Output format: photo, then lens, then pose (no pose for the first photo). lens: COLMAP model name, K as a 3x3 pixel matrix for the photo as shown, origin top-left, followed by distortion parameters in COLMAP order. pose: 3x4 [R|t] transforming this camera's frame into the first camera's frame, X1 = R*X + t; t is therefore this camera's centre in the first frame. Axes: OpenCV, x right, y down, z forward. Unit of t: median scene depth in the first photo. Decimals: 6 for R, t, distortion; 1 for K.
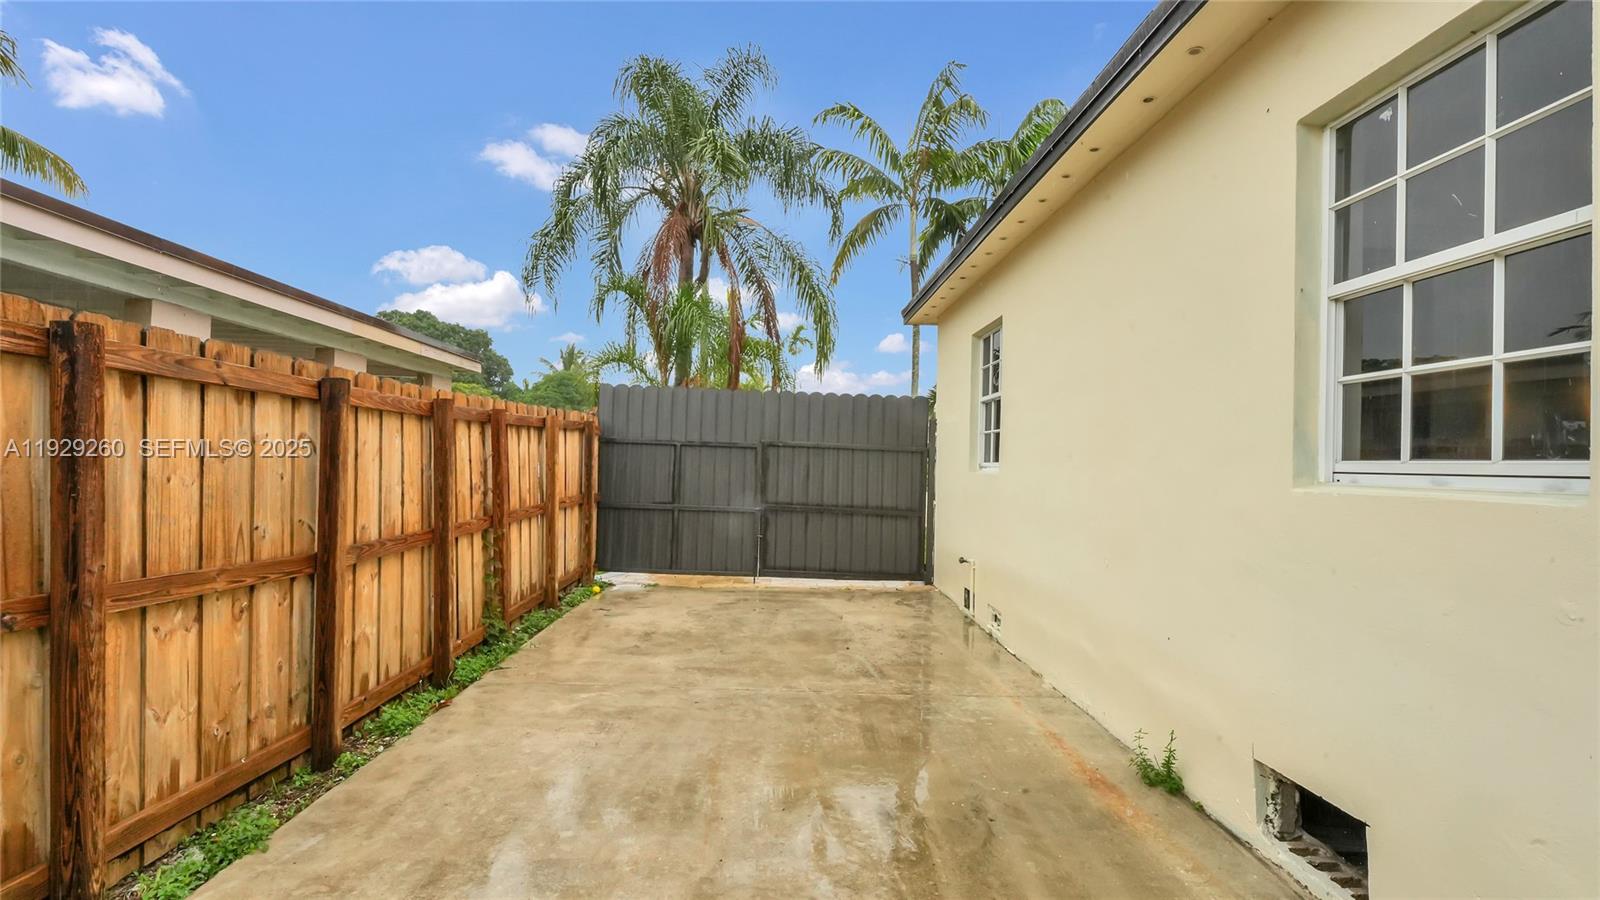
lens RADIAL K [[694.9, 0, 796.7], [0, 694.9, 458.7], [0, 0, 1]] dist [0.001428, 0.000113]
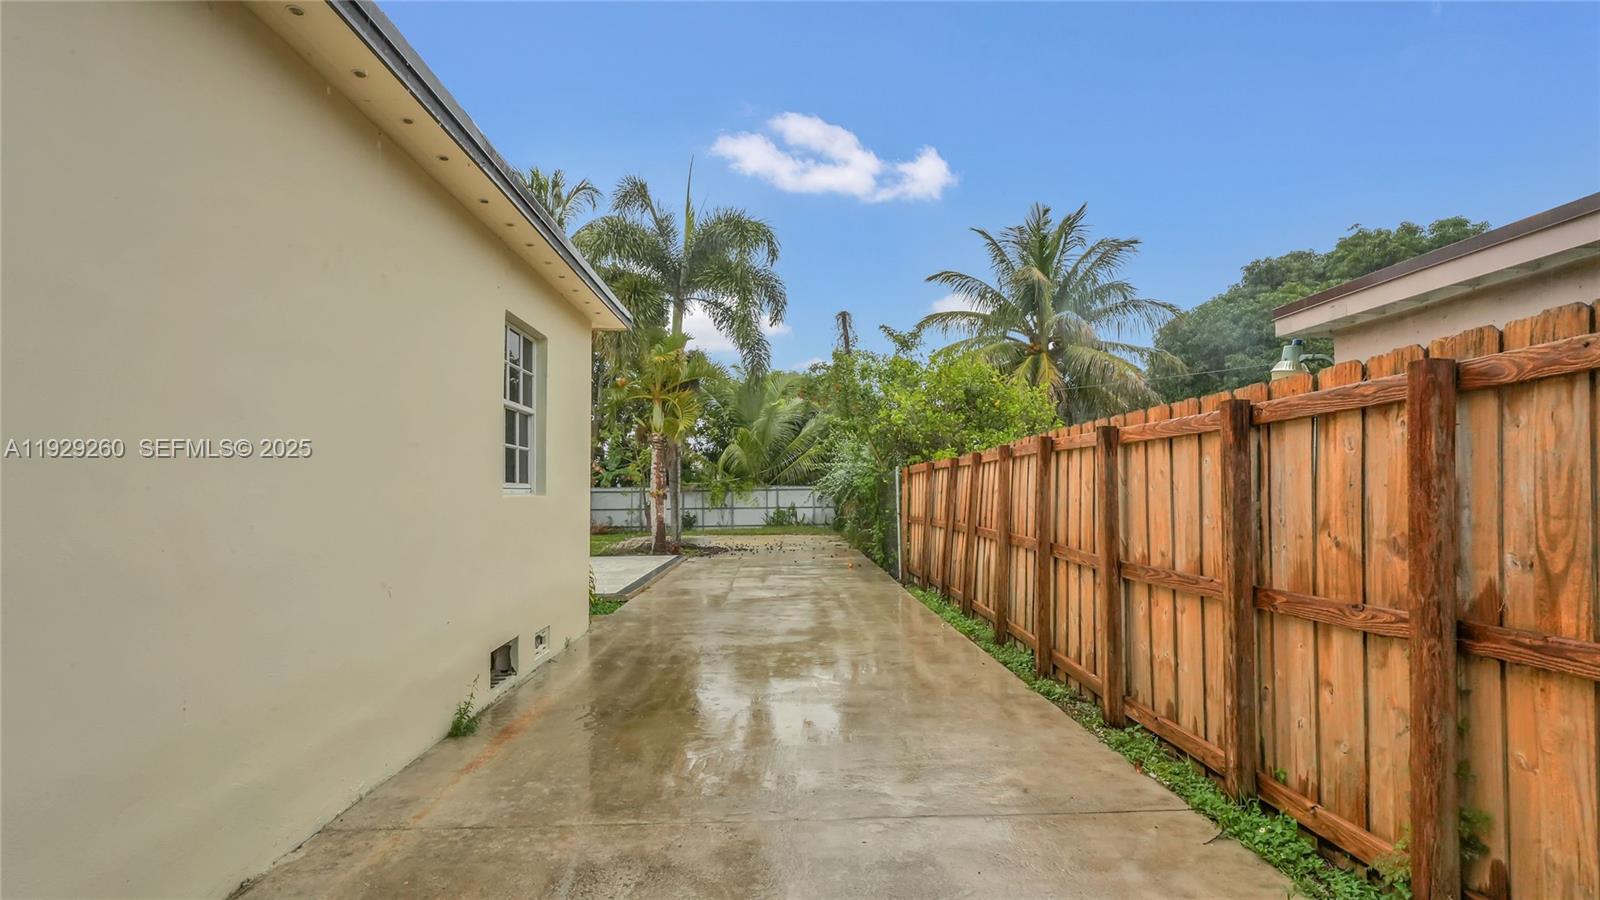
lens RADIAL K [[694.9, 0, 813.3], [0, 694.9, 455.6], [0, 0, 1]] dist [0.001428, 0.000113]
pose [[-0.999659, -0.014039, -0.022014, -0.074981], [-0.012859, 0.998519, -0.052856, 0.013616], [0.022723, -0.052555, -0.998359, 1.929232]]
